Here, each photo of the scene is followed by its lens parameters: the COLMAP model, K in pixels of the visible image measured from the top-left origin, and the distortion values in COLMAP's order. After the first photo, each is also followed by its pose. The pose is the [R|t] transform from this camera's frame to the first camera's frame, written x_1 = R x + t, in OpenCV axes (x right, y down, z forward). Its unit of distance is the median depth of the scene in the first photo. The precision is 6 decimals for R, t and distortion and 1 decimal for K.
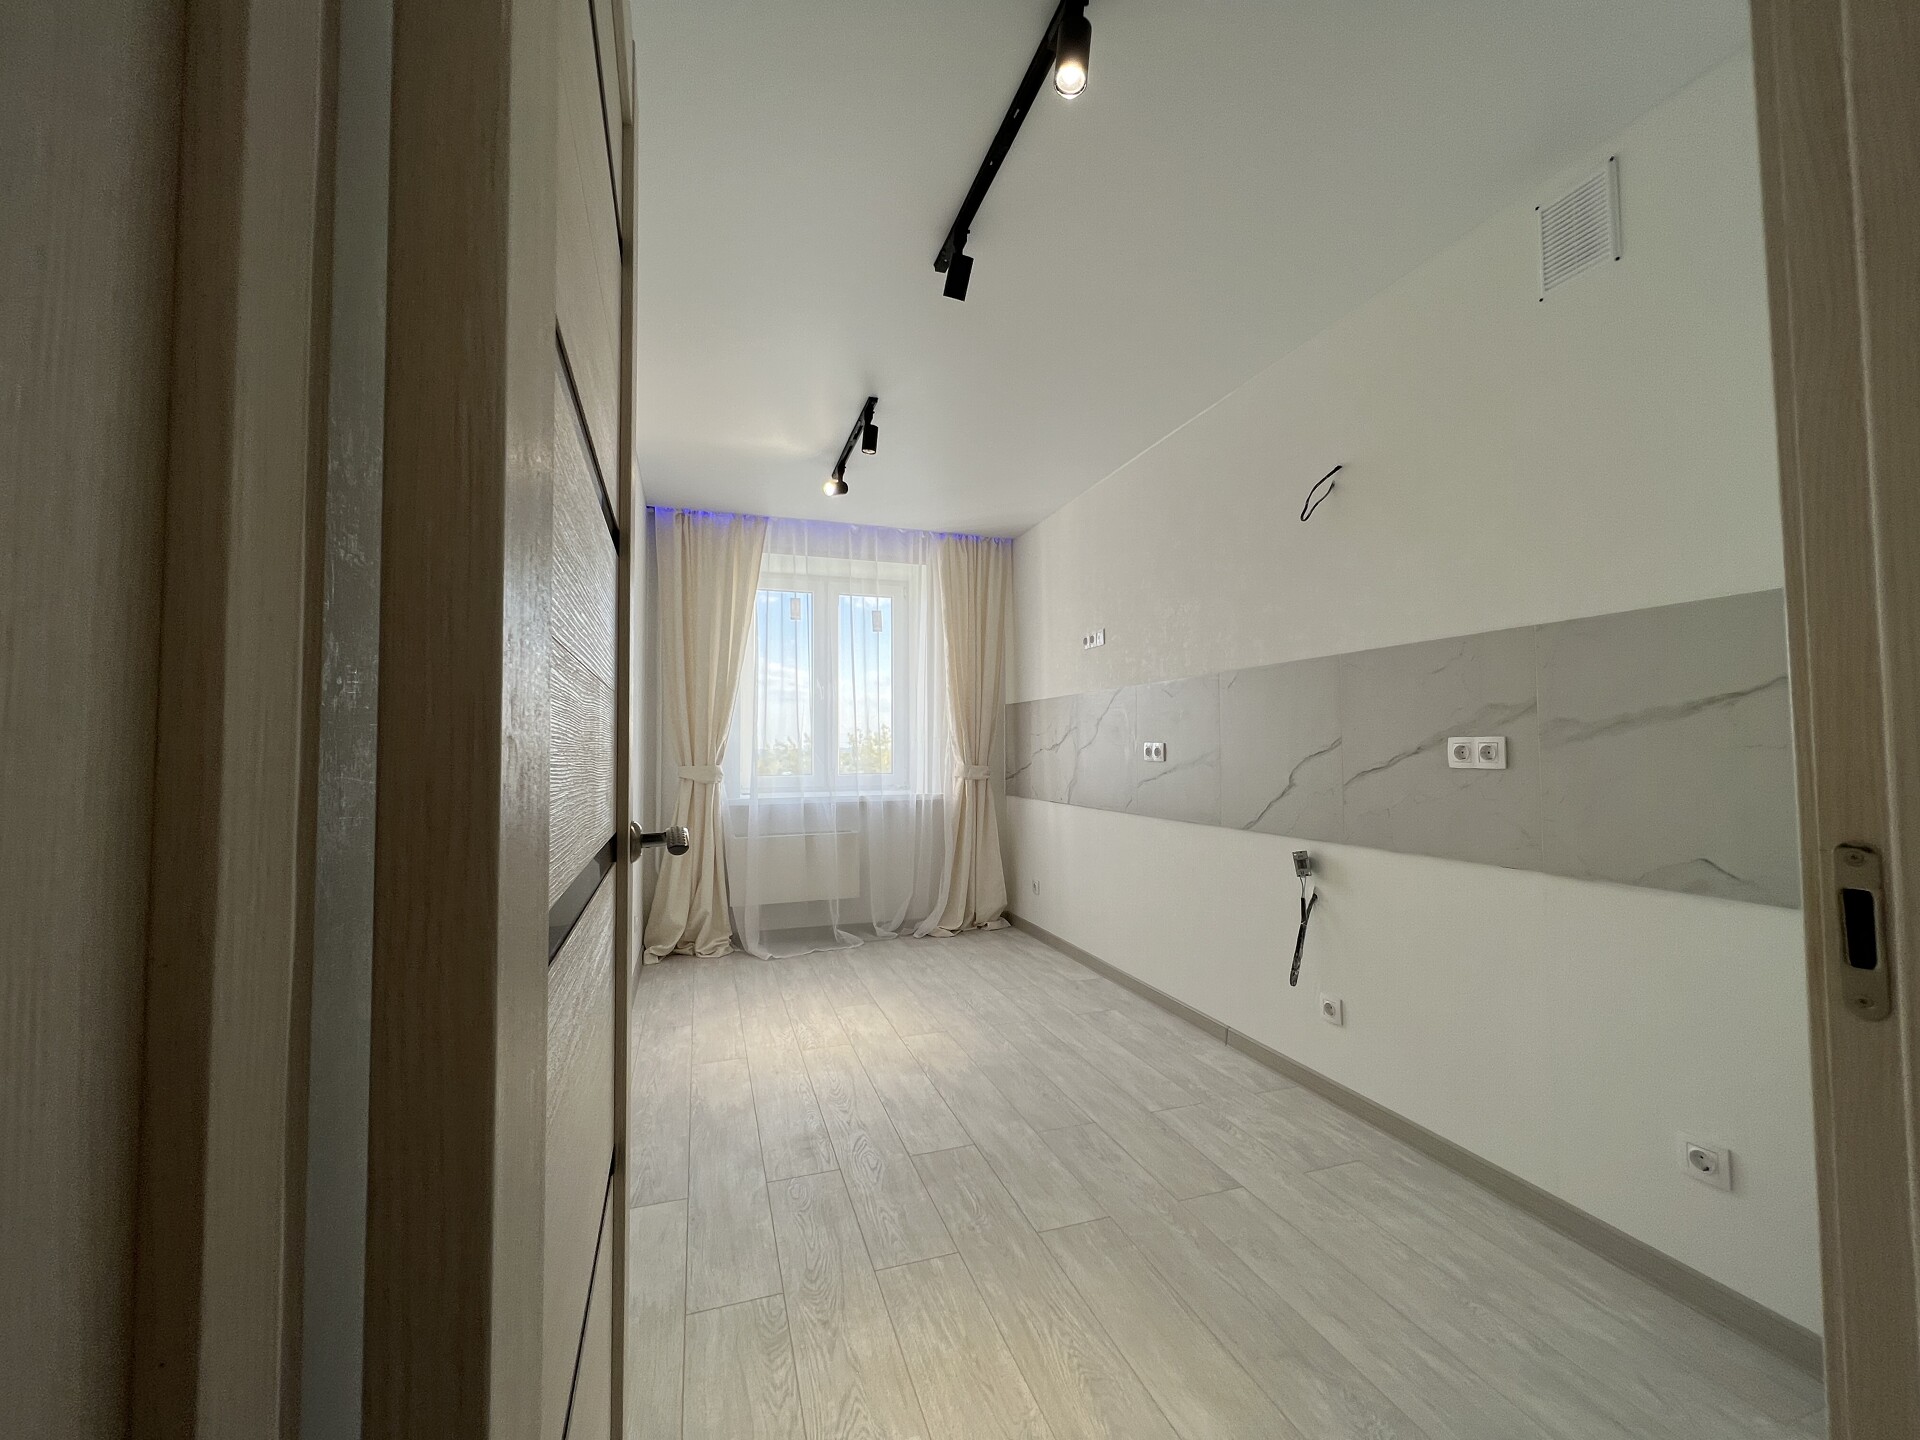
lens RADIAL K [[771.5, 0, 957.0], [0, 771.5, 716.6], [0, 0, 1]] dist [0.002031, 0.000209]
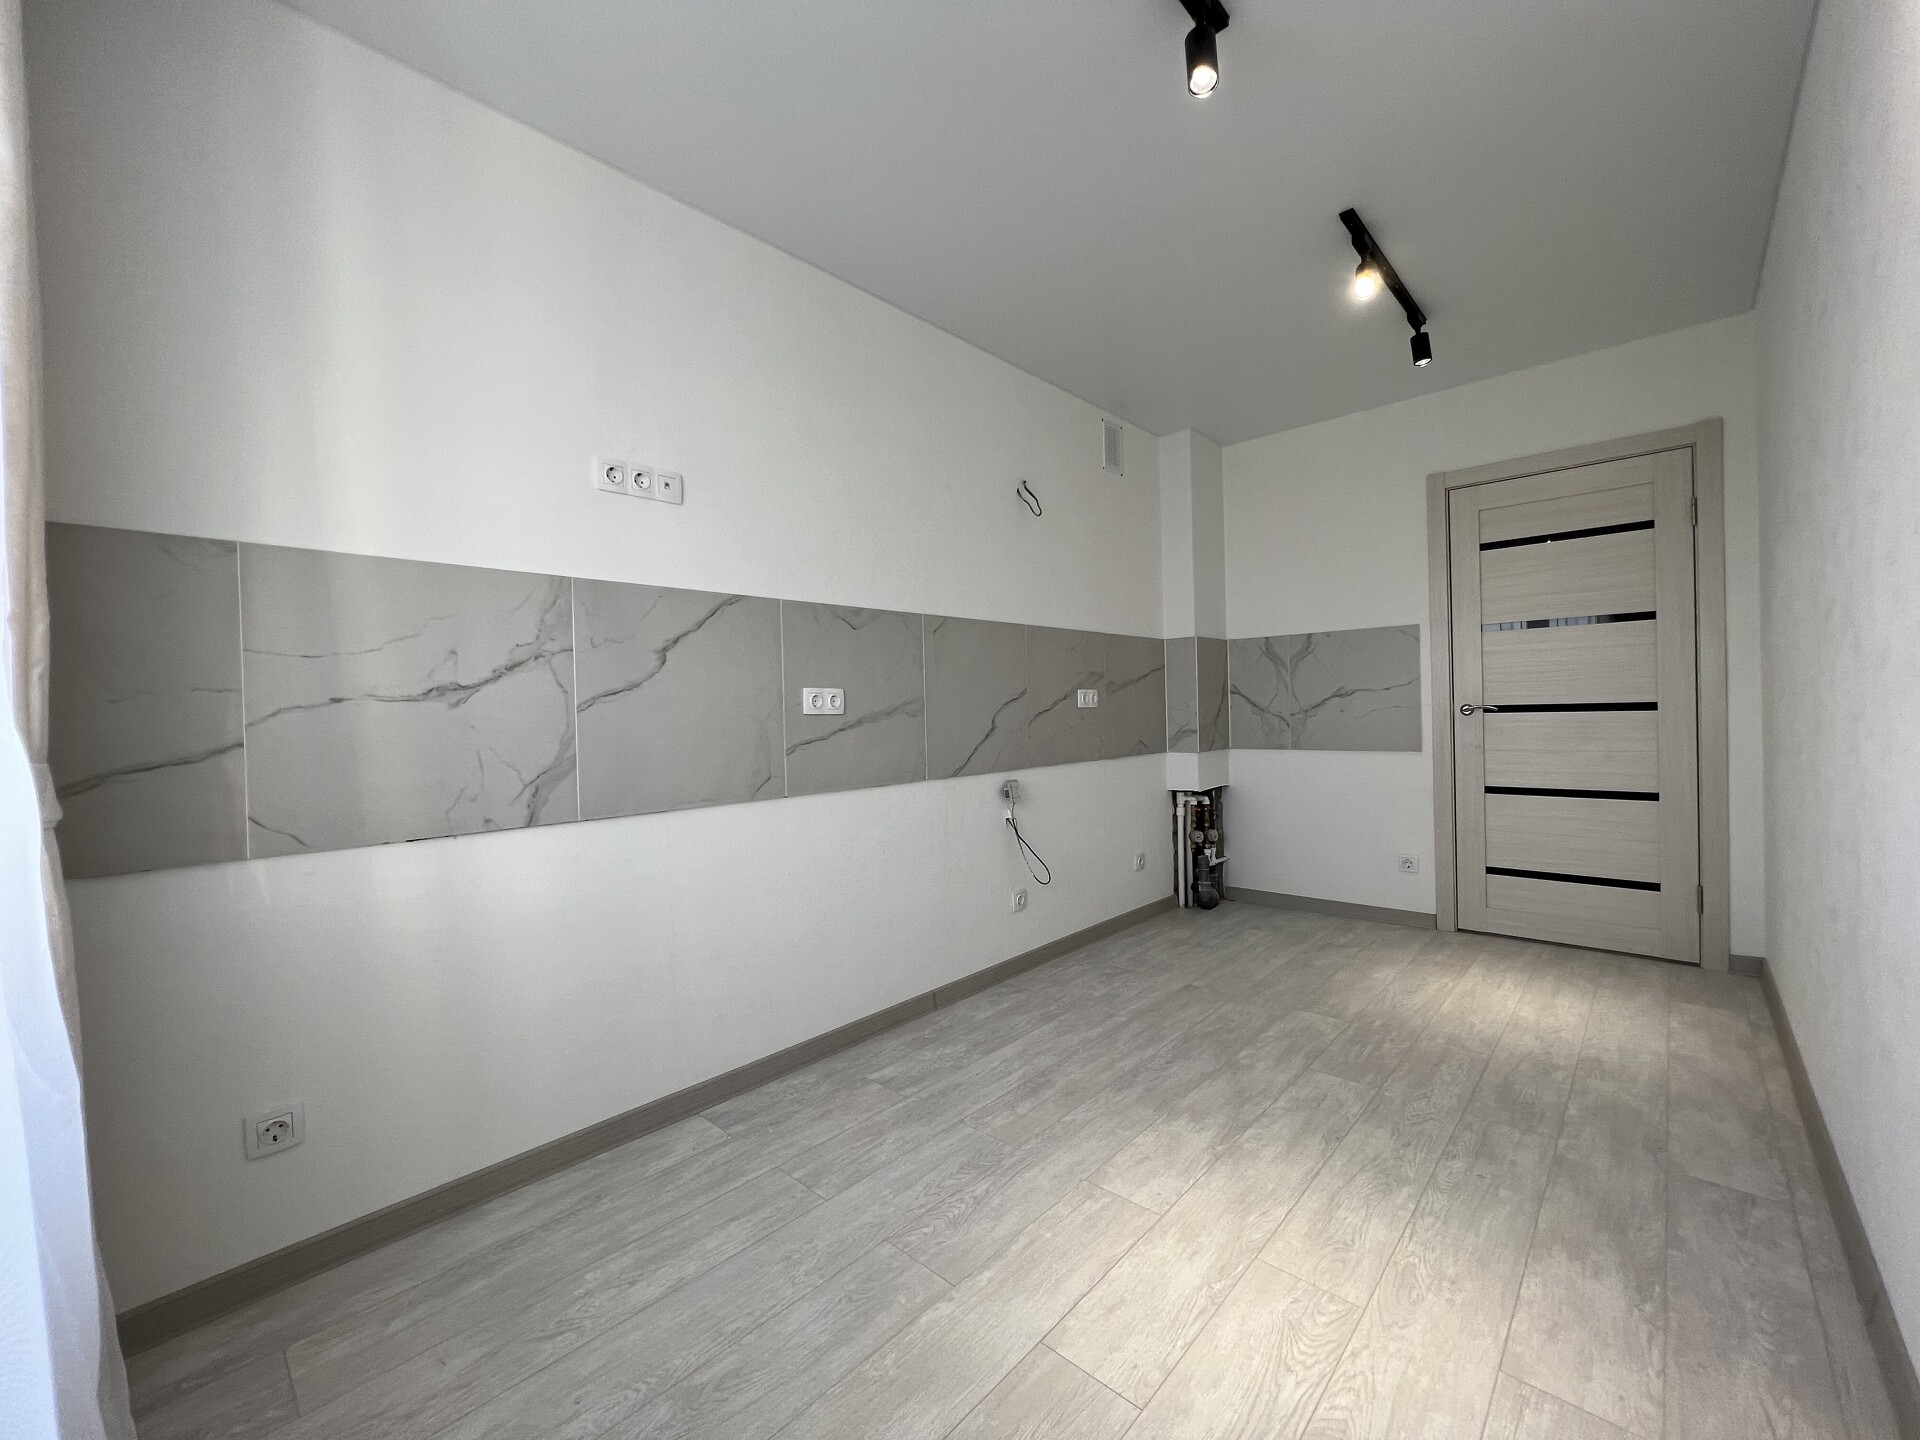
lens RADIAL K [[771.5, 0, 959.4], [0, 771.5, 718.3], [0, 0, 1]] dist [0.002031, 0.000209]
pose [[-0.482301, 0.010008, 0.875948, -0.550963], [-0.009916, 0.999808, -0.016883, 0.094476], [-0.875949, -0.016828, -0.482109, 1.600677]]
